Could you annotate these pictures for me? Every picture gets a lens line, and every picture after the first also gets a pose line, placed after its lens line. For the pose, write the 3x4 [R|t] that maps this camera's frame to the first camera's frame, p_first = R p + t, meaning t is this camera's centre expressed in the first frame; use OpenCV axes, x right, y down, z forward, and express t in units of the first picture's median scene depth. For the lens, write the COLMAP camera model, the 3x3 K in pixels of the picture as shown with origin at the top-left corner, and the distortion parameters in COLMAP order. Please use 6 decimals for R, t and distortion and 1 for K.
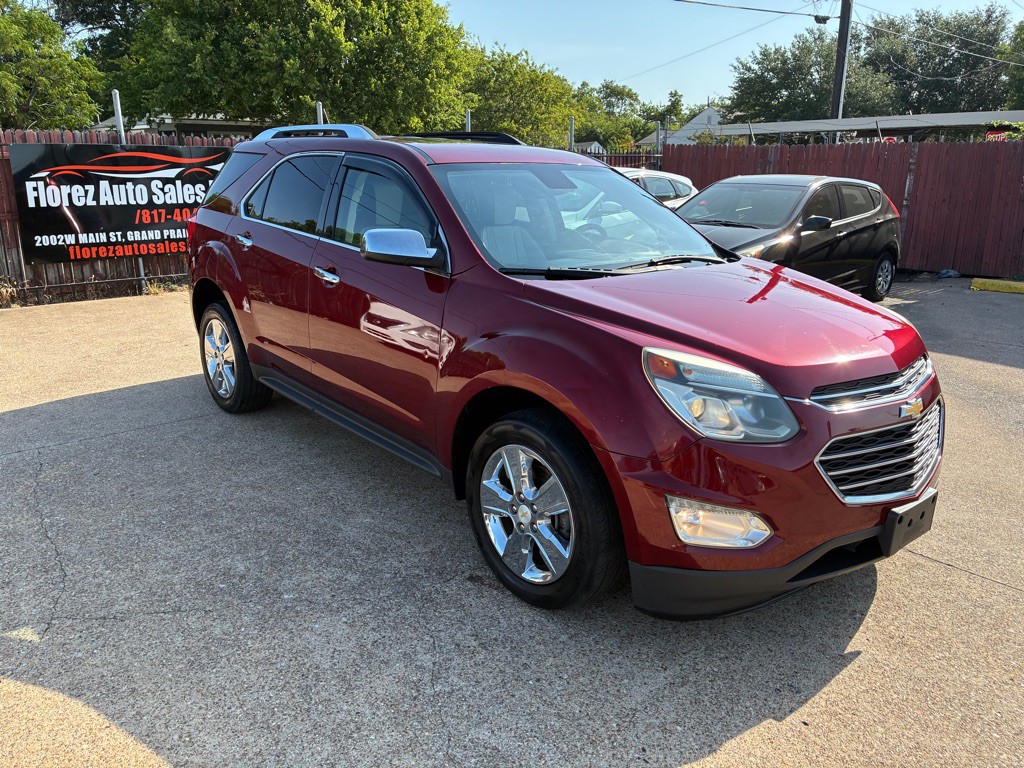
lens RADIAL K [[774.0, 0, 517.9], [0, 774.0, 376.6], [0, 0, 1]] dist [0.046456, -0.066014]
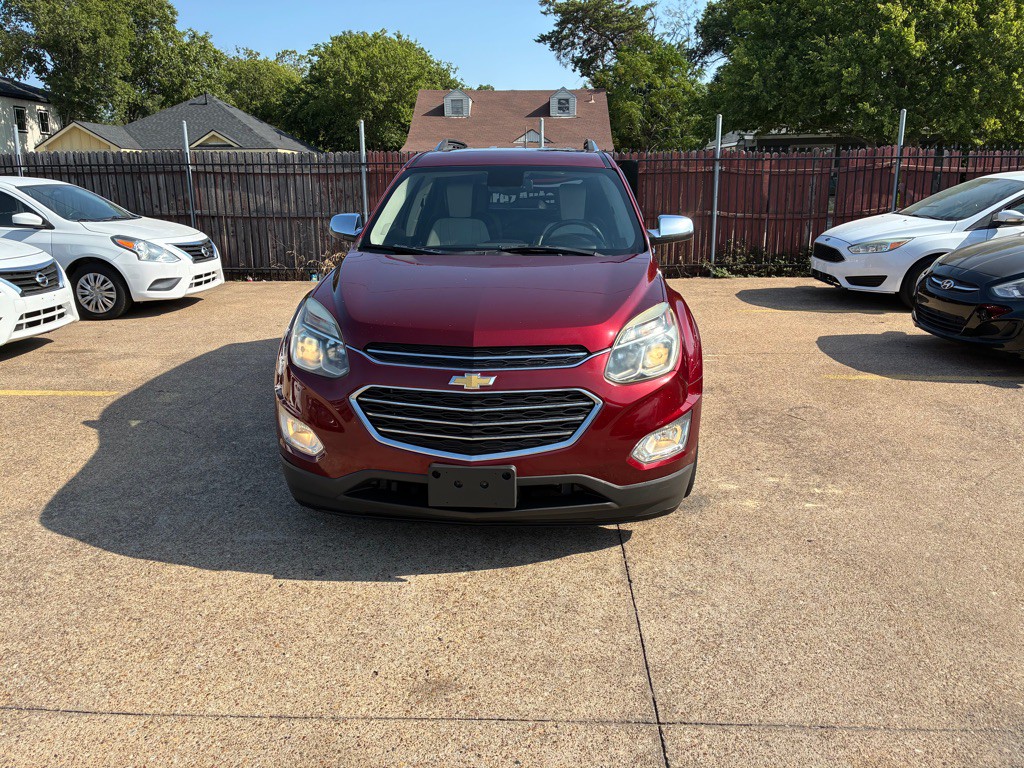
lens RADIAL K [[774.0, 0, 517.7], [0, 774.0, 382.2], [0, 0, 1]] dist [0.046456, -0.066014]
pose [[0.713473, 0.163256, -0.681398, 0.413860], [-0.169596, 0.983798, 0.058128, -0.010202], [0.679848, 0.074089, 0.729601, 0.080189]]
